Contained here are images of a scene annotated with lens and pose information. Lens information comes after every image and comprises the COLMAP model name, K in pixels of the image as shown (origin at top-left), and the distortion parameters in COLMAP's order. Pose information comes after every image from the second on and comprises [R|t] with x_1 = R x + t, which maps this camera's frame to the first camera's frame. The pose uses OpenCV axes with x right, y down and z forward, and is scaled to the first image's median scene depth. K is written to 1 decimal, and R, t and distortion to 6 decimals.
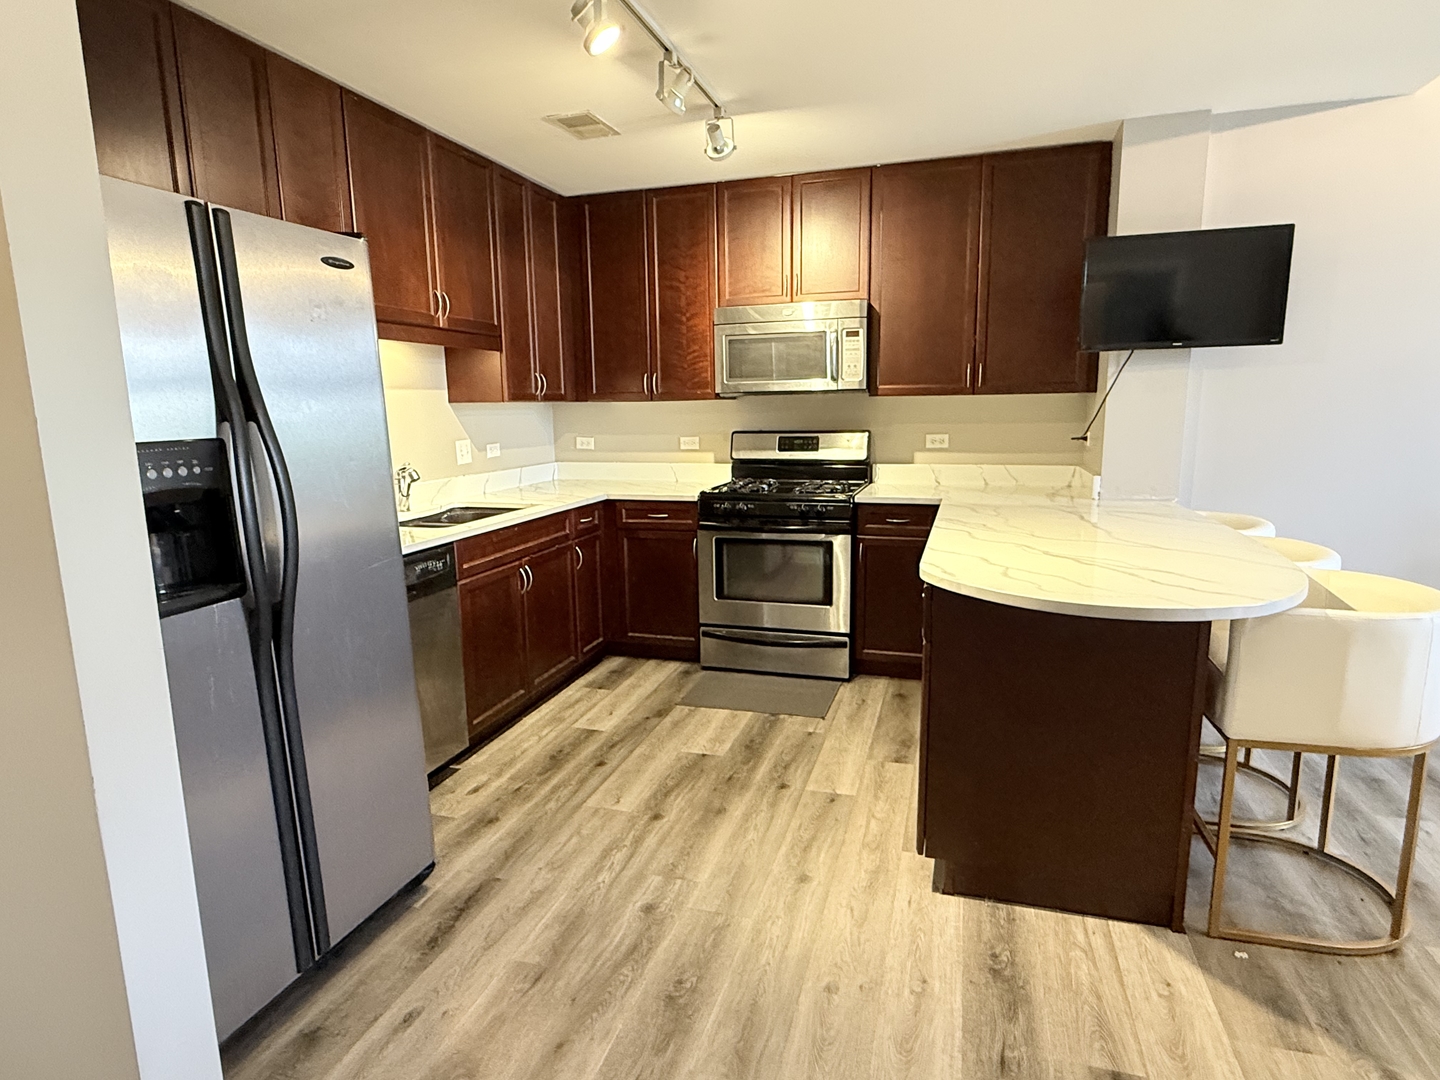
lens RADIAL K [[801.4, 0, 722.9], [0, 801.4, 541.7], [0, 0, 1]] dist [0.003912, -0.003670]
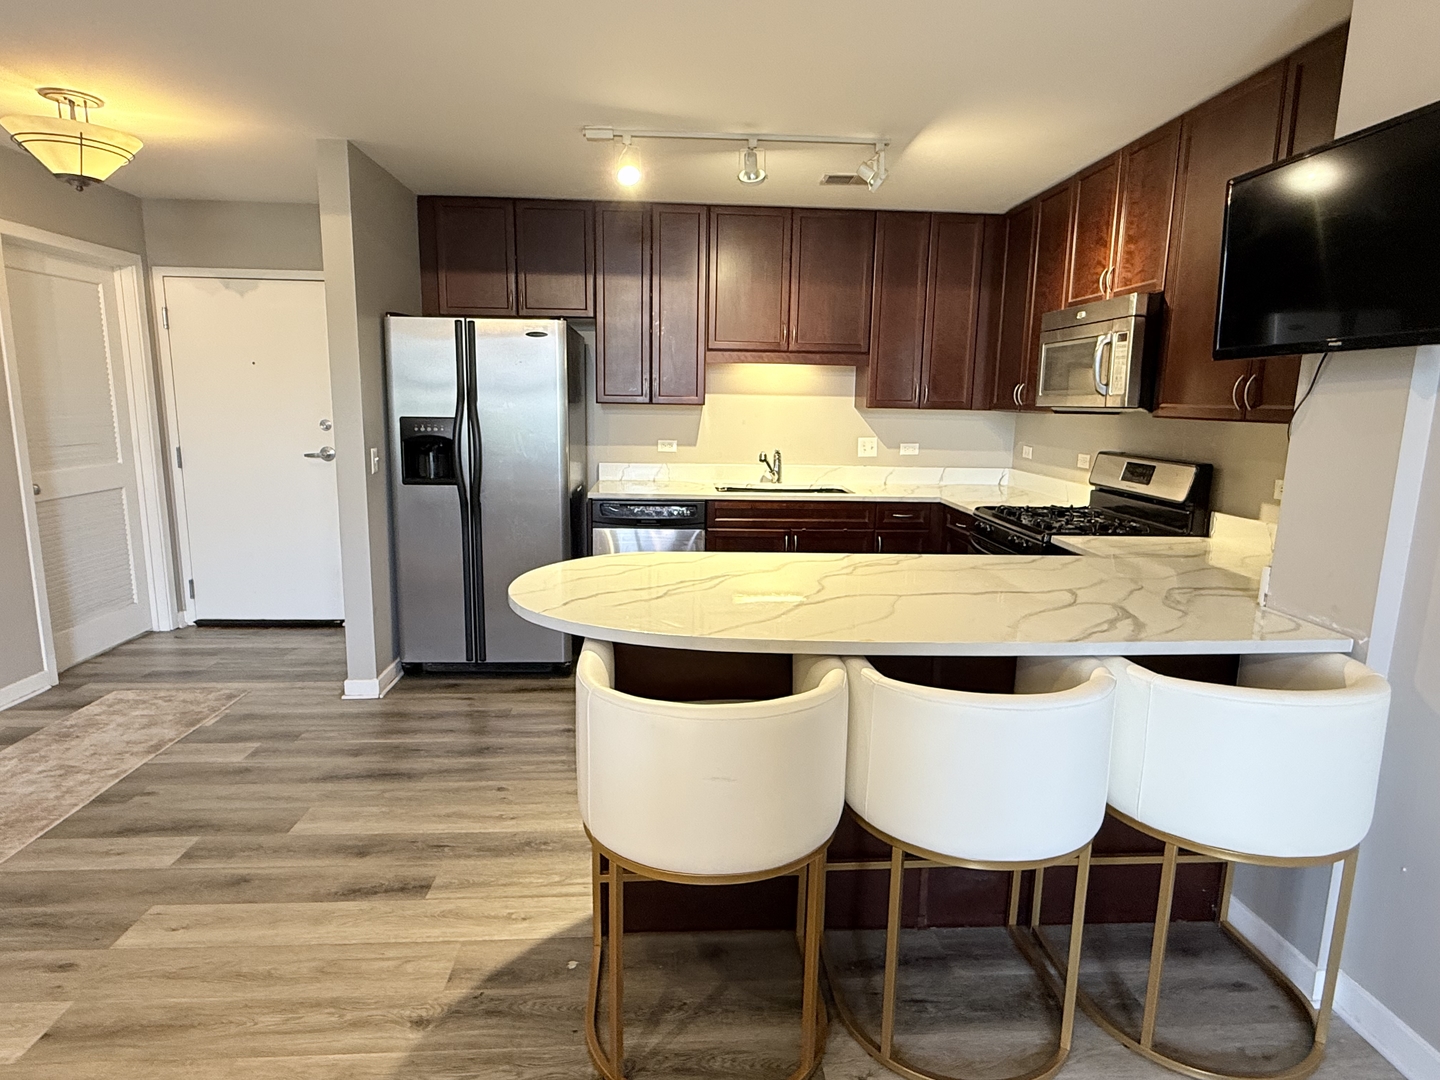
lens RADIAL K [[801.4, 0, 722.1], [0, 801.4, 538.0], [0, 0, 1]] dist [0.003912, -0.003670]
pose [[0.345495, 0.184254, -0.920154, 0.853464], [-0.183978, 0.974806, 0.126119, -0.101194], [0.920210, 0.125715, 0.370689, 0.397032]]
